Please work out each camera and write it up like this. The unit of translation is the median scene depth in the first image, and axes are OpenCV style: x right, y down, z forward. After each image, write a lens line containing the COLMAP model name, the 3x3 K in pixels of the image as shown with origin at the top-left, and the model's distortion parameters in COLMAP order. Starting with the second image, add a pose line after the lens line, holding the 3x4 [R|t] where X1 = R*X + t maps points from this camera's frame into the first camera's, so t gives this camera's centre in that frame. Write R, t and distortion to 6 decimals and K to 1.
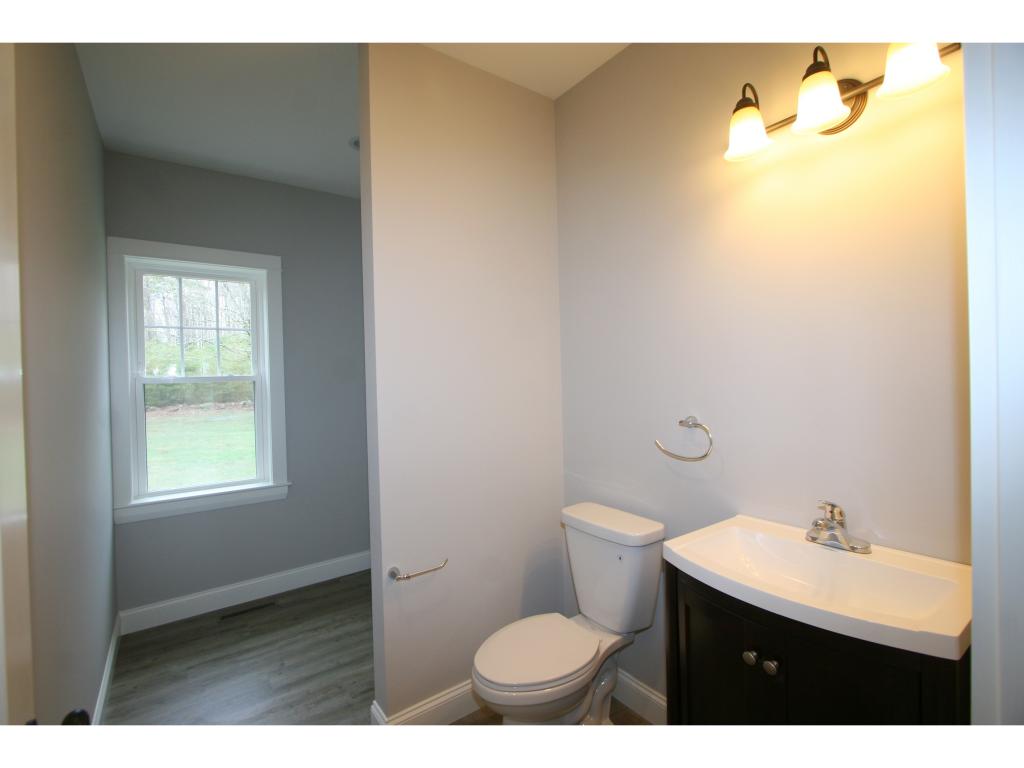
lens RADIAL K [[465.7, 0, 509.7], [0, 465.7, 386.2], [0, 0, 1]] dist [-0.011769, -0.000036]
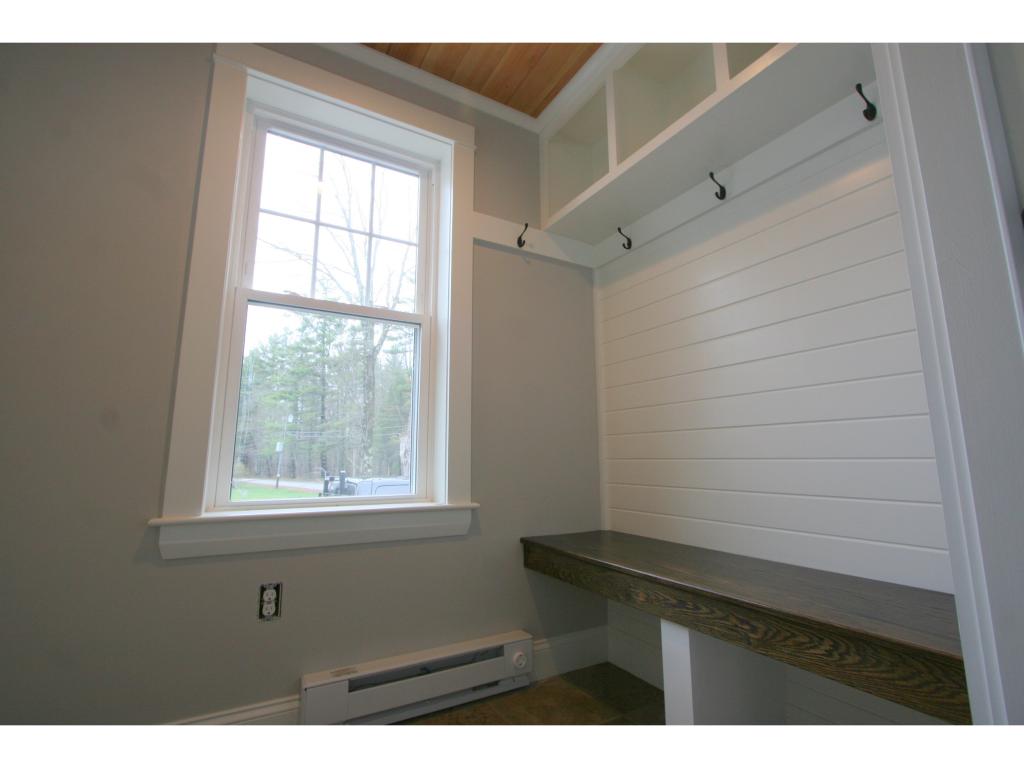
lens RADIAL K [[465.7, 0, 509.3], [0, 465.7, 382.7], [0, 0, 1]] dist [-0.011769, -0.000036]
pose [[0.992854, -0.003893, -0.119269, -0.376849], [-0.017568, 0.983809, -0.178358, 0.167637], [0.118032, 0.179179, 0.976710, 0.463054]]
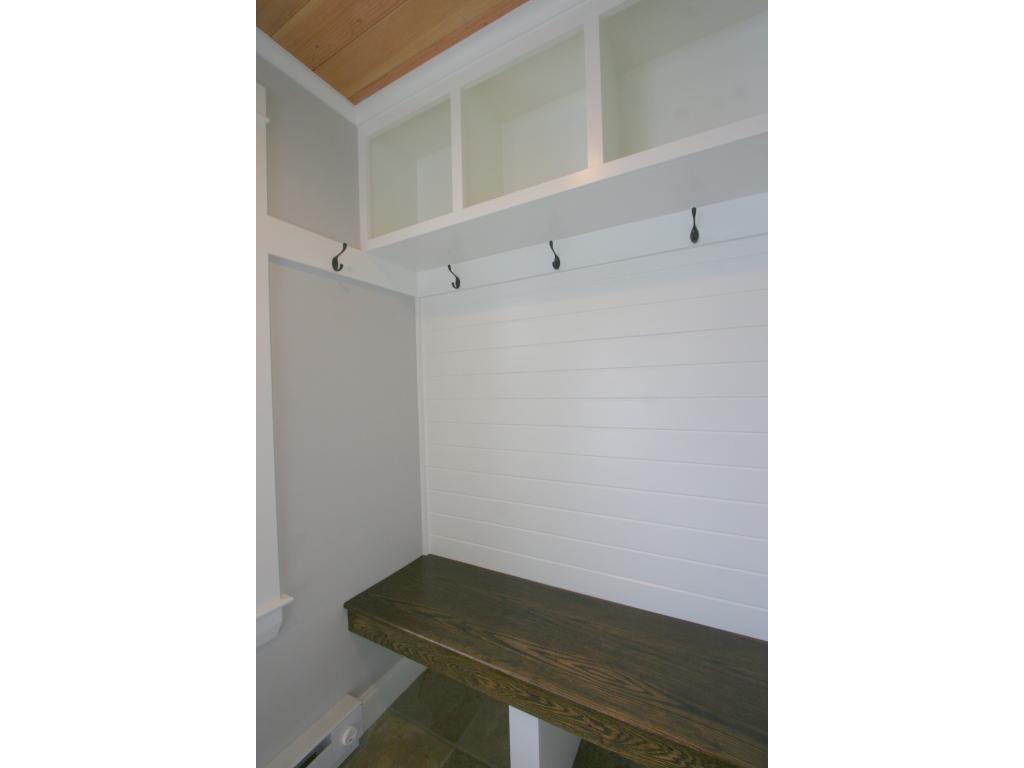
lens RADIAL K [[348.9, 0, 509.0], [0, 348.9, 390.0], [0, 0, 1]] dist [-0.008799, 0.000047]
pose [[0.910168, -0.008649, 0.414149, -0.423143], [0.016158, 0.999762, -0.014632, 0.016186], [-0.413924, 0.020009, 0.910092, 0.614661]]
